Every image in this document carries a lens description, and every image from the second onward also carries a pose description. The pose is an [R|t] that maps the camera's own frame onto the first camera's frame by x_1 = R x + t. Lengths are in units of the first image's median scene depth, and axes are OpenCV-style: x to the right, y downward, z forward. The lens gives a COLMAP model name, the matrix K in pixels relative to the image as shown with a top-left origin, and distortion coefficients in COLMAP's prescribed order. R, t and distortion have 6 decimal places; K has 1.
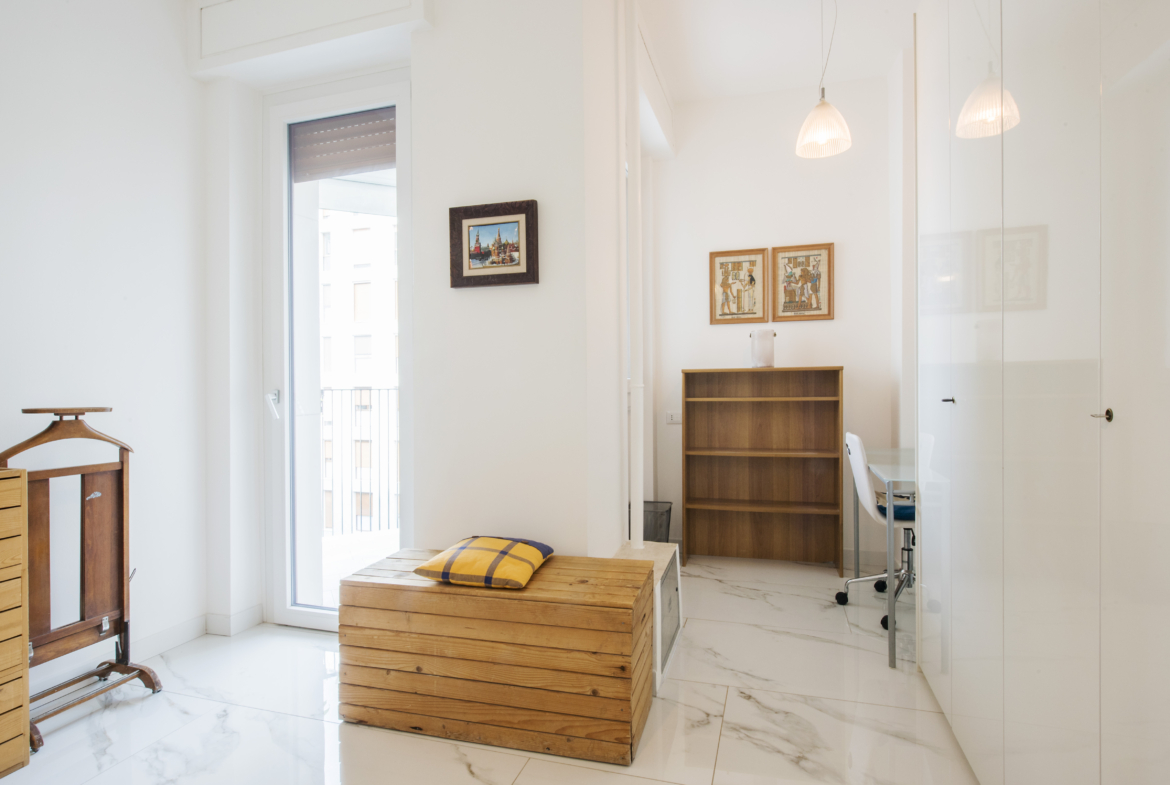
lens RADIAL K [[596.1, 0, 587.4], [0, 596.1, 381.3], [0, 0, 1]] dist [-0.019935, 0.005109]
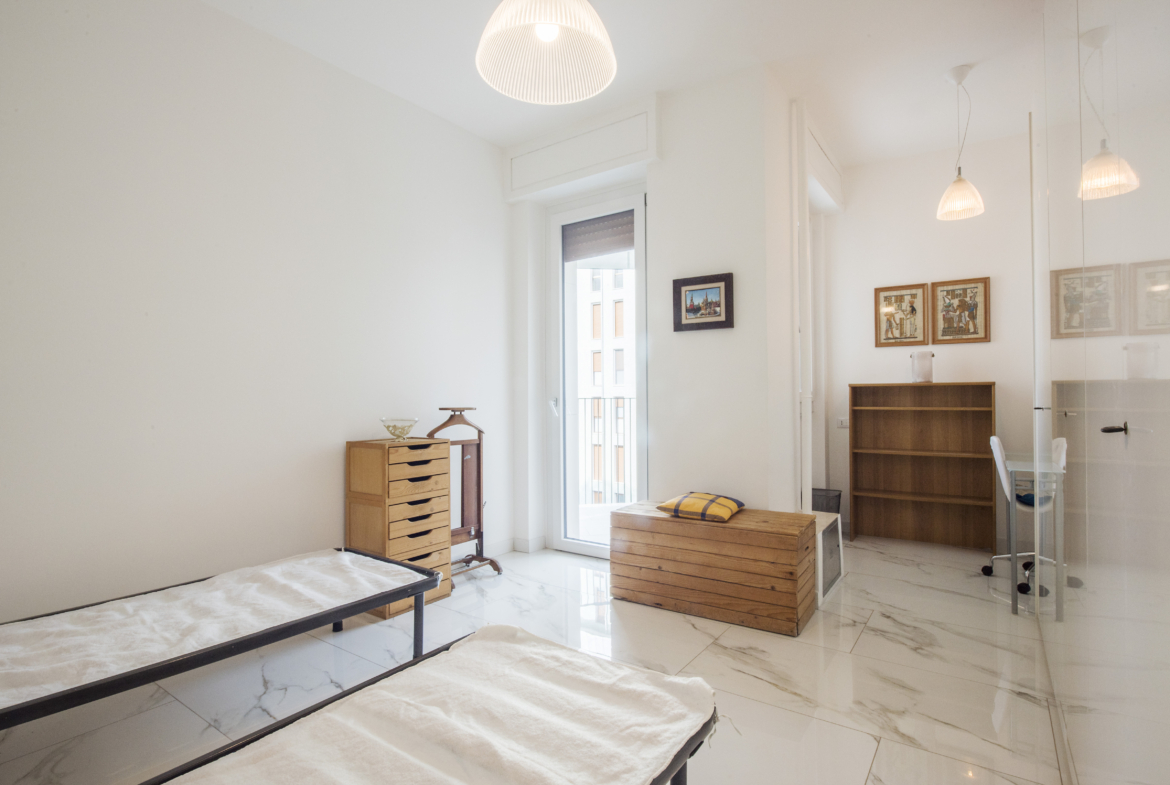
lens RADIAL K [[575.7, 0, 564.8], [0, 575.7, 379.4], [0, 0, 1]] dist [-0.001205, -0.006553]
pose [[0.941784, -0.001759, -0.336214, 0.005053], [-0.005383, 0.999779, -0.020311, -0.002548], [0.336175, 0.020938, 0.941567, -0.494289]]
